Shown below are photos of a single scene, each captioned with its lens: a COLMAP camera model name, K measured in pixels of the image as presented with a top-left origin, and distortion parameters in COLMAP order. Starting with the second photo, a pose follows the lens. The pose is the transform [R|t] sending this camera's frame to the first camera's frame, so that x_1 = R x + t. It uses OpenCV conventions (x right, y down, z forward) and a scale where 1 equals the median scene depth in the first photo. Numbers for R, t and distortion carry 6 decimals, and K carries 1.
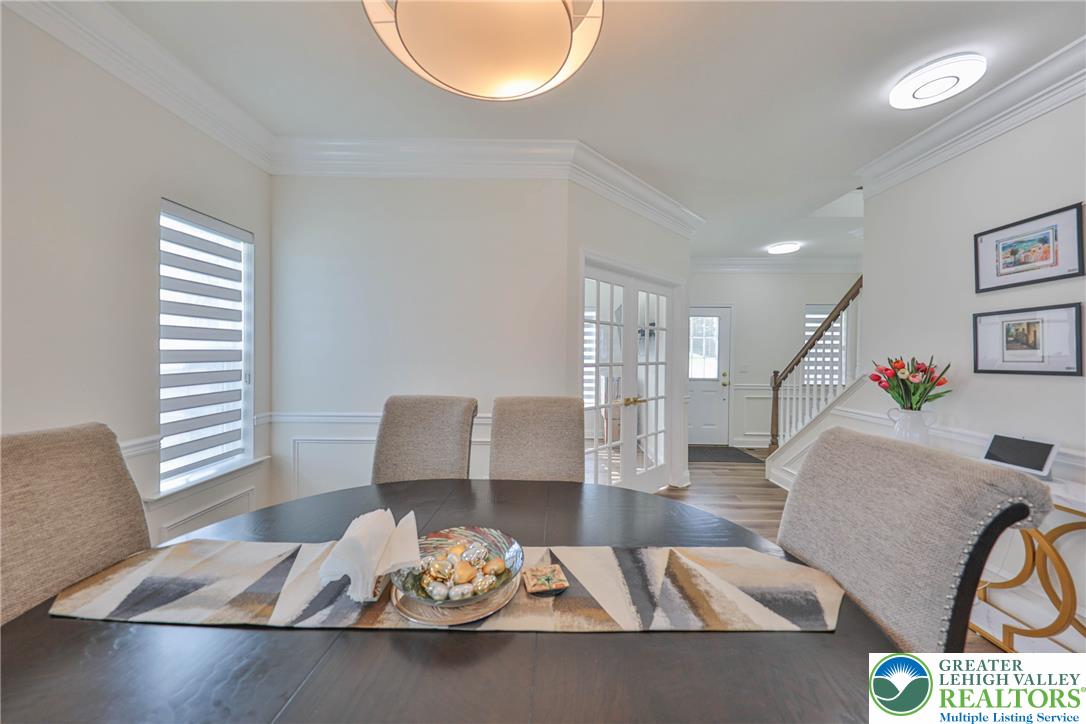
lens RADIAL K [[376.1, 0, 548.6], [0, 376.1, 354.8], [0, 0, 1]] dist [0.004639, -0.001492]
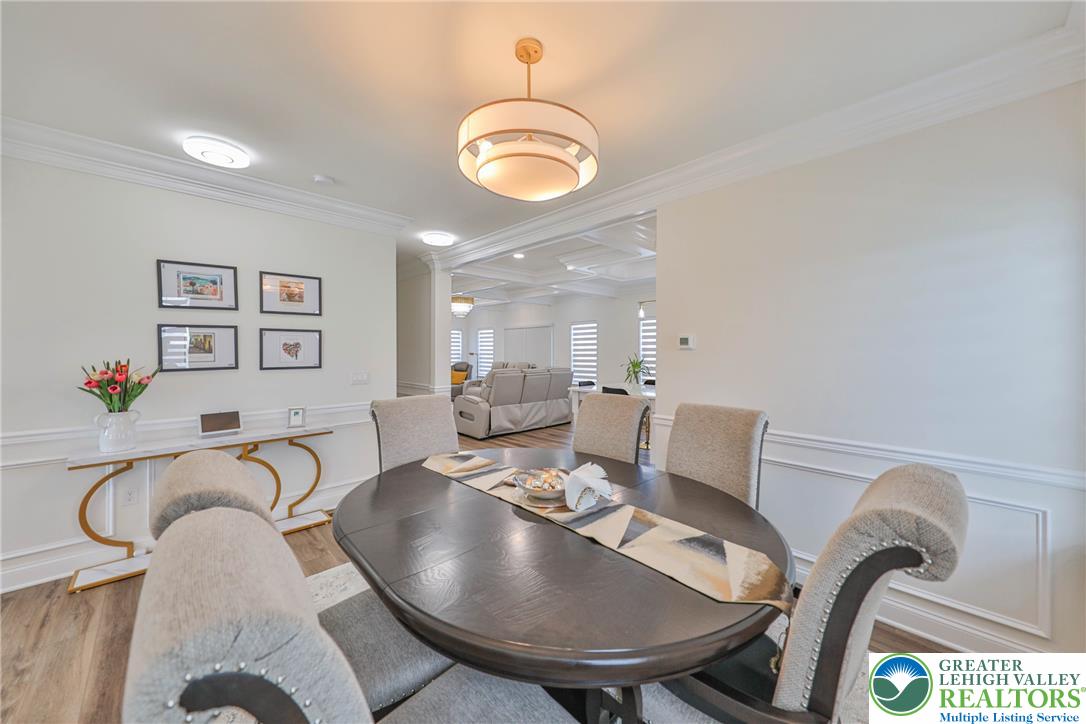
lens RADIAL K [[376.1, 0, 547.1], [0, 376.1, 354.9], [0, 0, 1]] dist [0.004639, -0.001492]
pose [[-0.686571, -0.016180, 0.726882, -0.741163], [-0.006703, 0.999851, 0.015925, -0.042182], [-0.727032, 0.006061, -0.686577, 1.076804]]
